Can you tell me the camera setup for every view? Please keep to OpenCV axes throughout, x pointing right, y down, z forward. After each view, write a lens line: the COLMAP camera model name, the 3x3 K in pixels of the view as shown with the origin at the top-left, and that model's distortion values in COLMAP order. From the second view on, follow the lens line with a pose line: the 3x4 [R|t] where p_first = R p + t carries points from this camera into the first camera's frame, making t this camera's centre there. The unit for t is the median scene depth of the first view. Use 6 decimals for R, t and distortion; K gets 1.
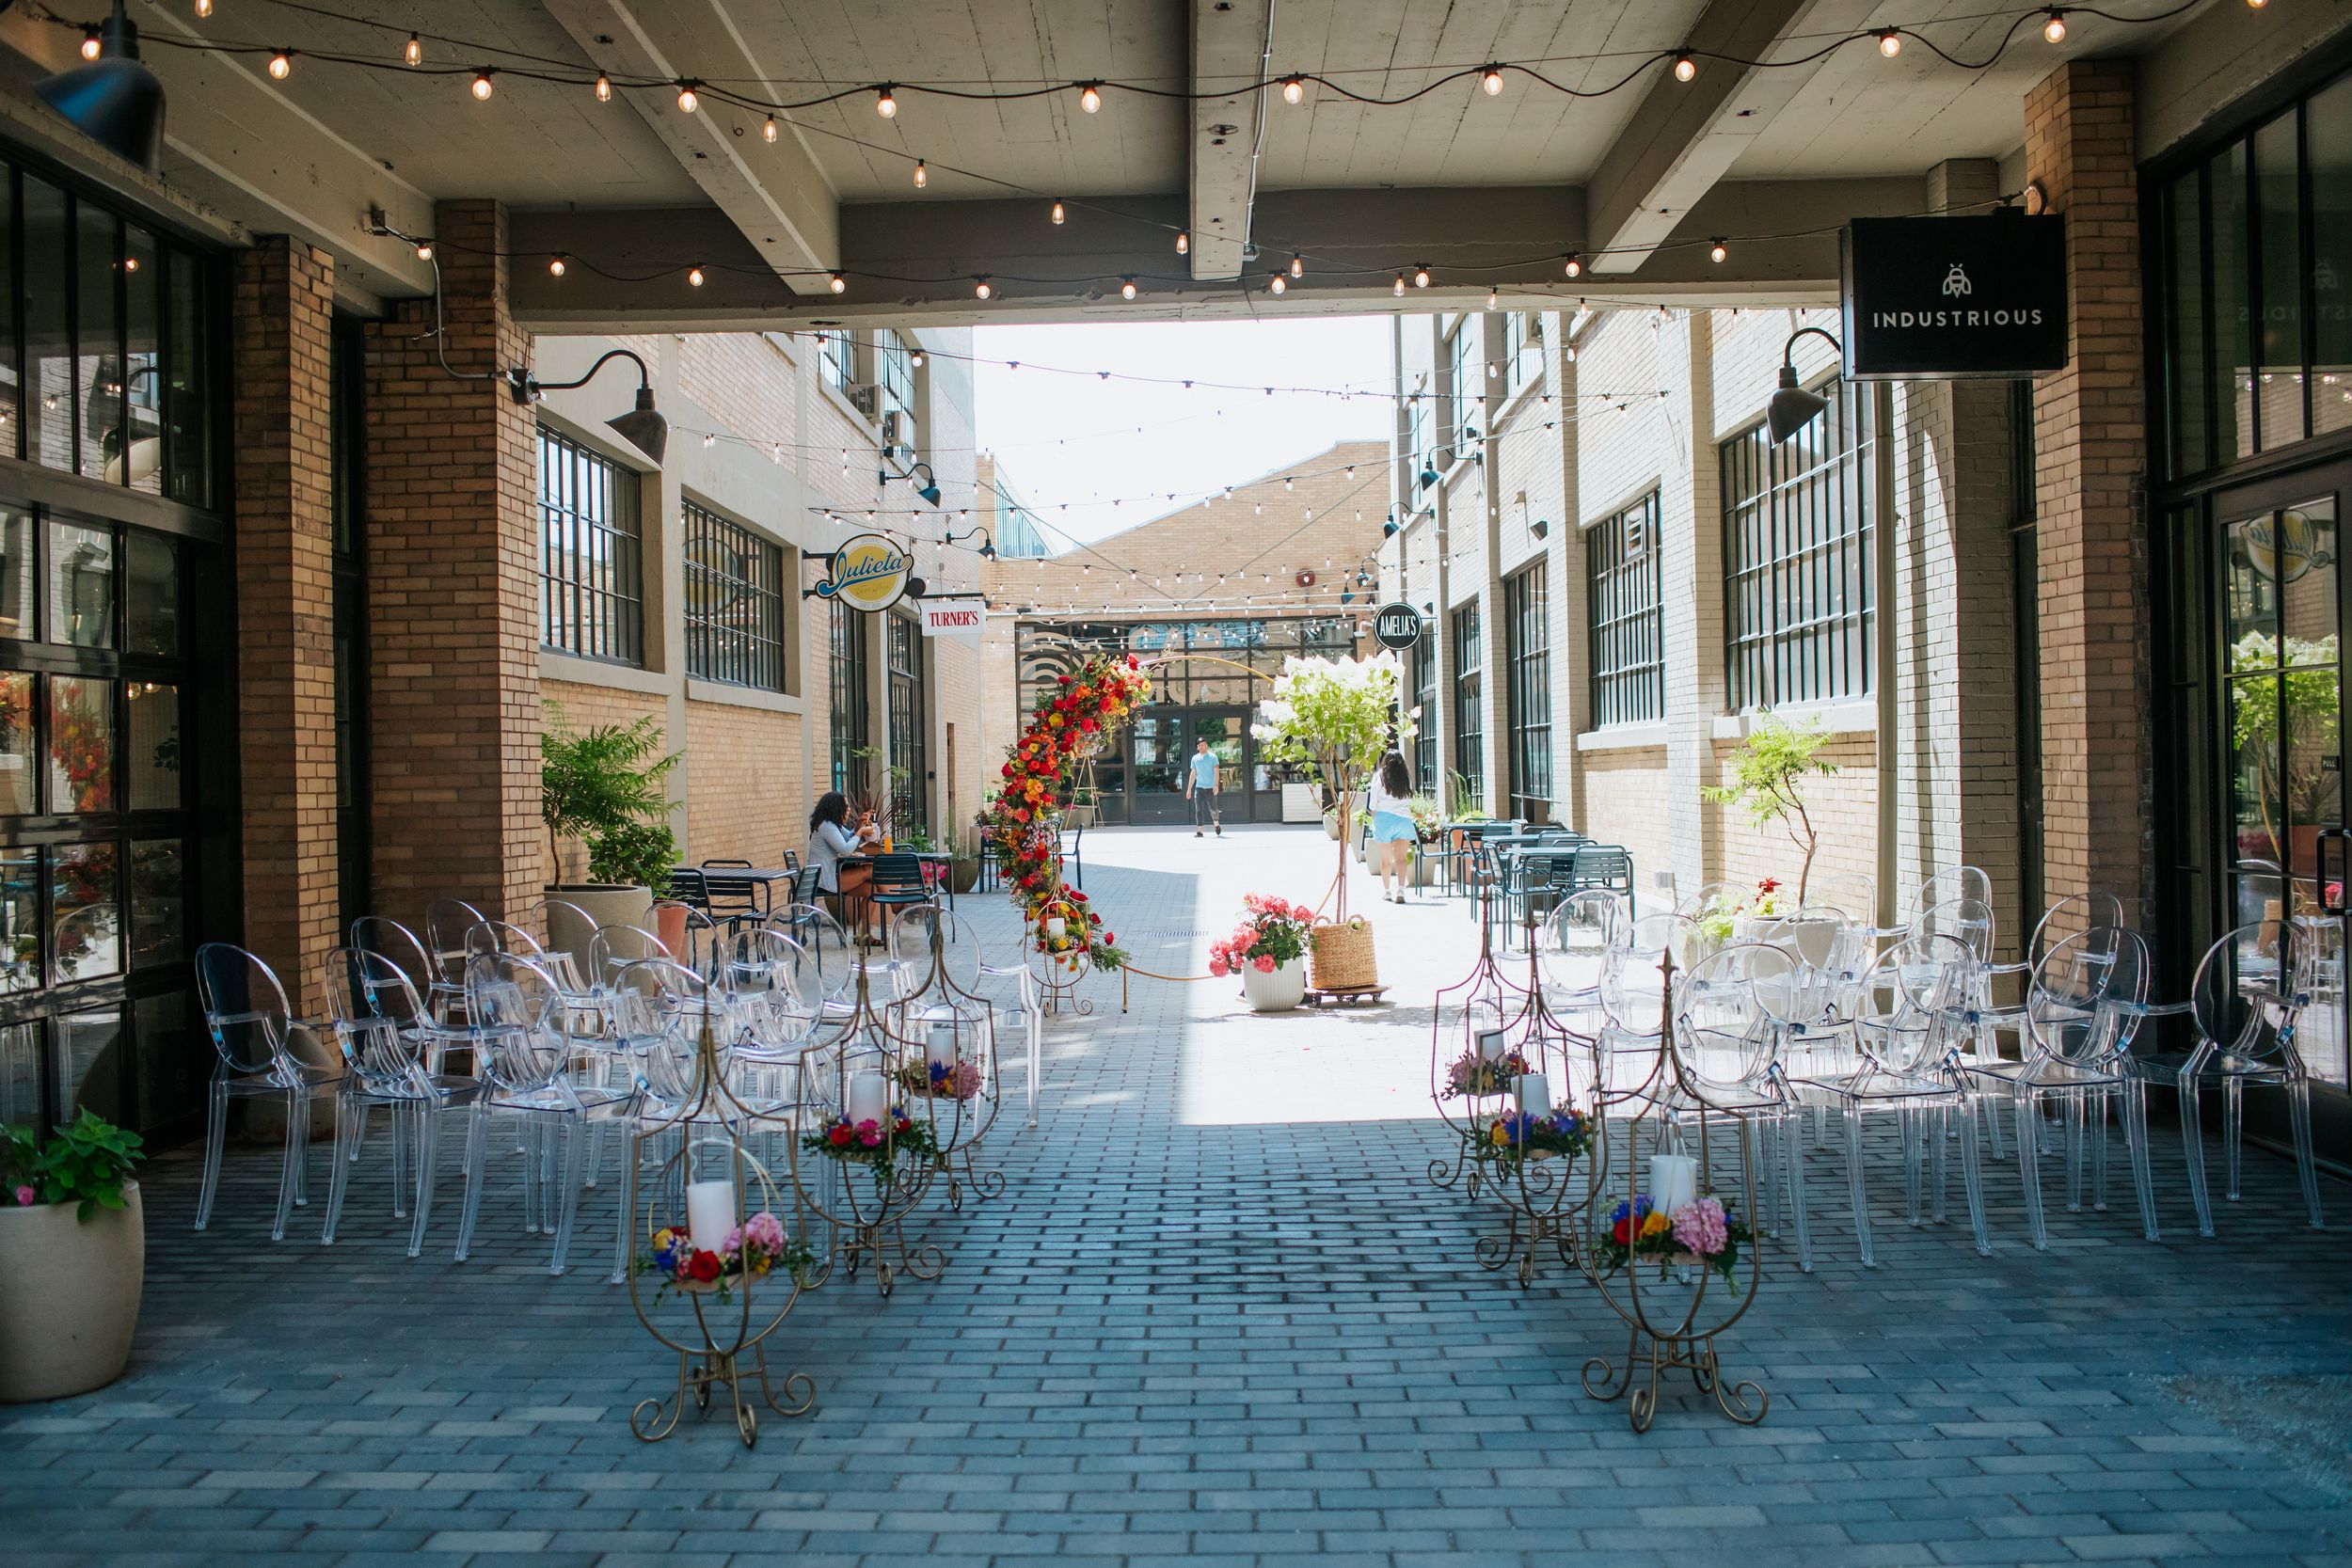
lens RADIAL K [[2448.1, 0, 1176.0], [0, 2448.1, 784.0], [0, 0, 1]] dist [-0.089483, -0.009879]
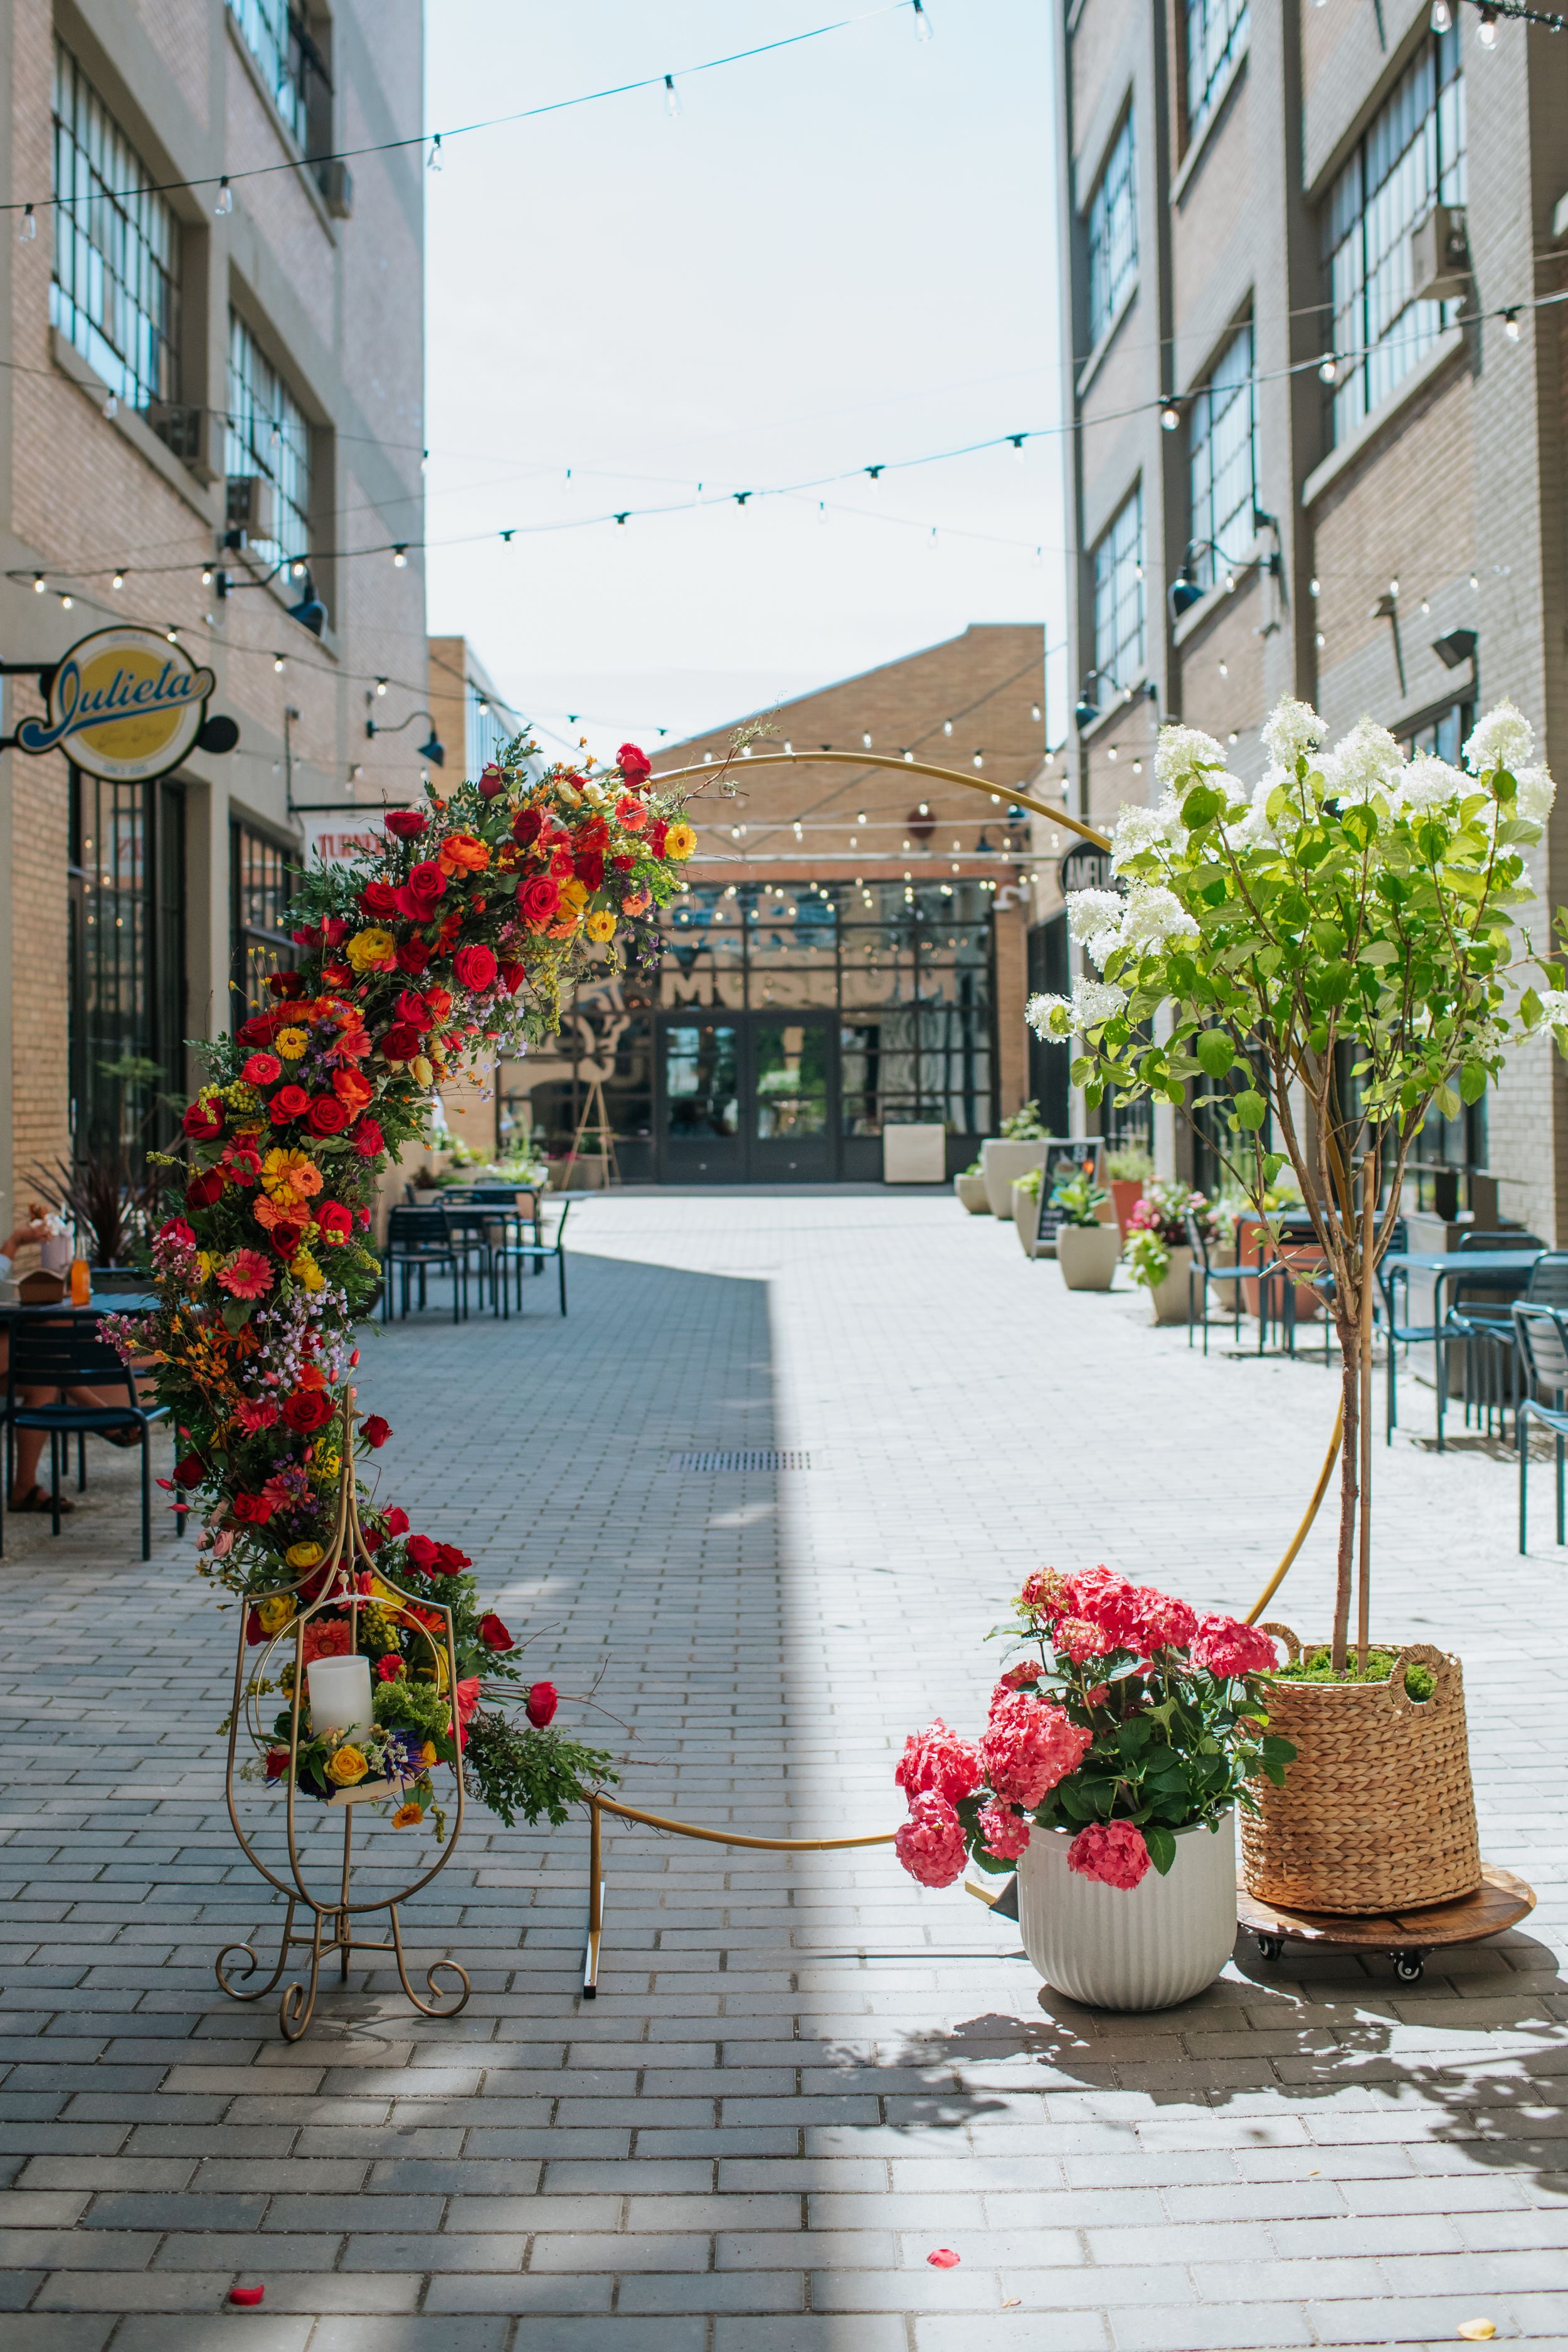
lens RADIAL K [[2448.3, 0, 784.0], [0, 2448.3, 1176.0], [0, 0, 1]] dist [-0.089483, -0.009879]
pose [[0.999553, 0.010226, 0.028094, -0.005133], [-0.010943, 0.999615, 0.025496, -0.004979], [-0.027822, -0.025792, 0.999280, 0.506477]]
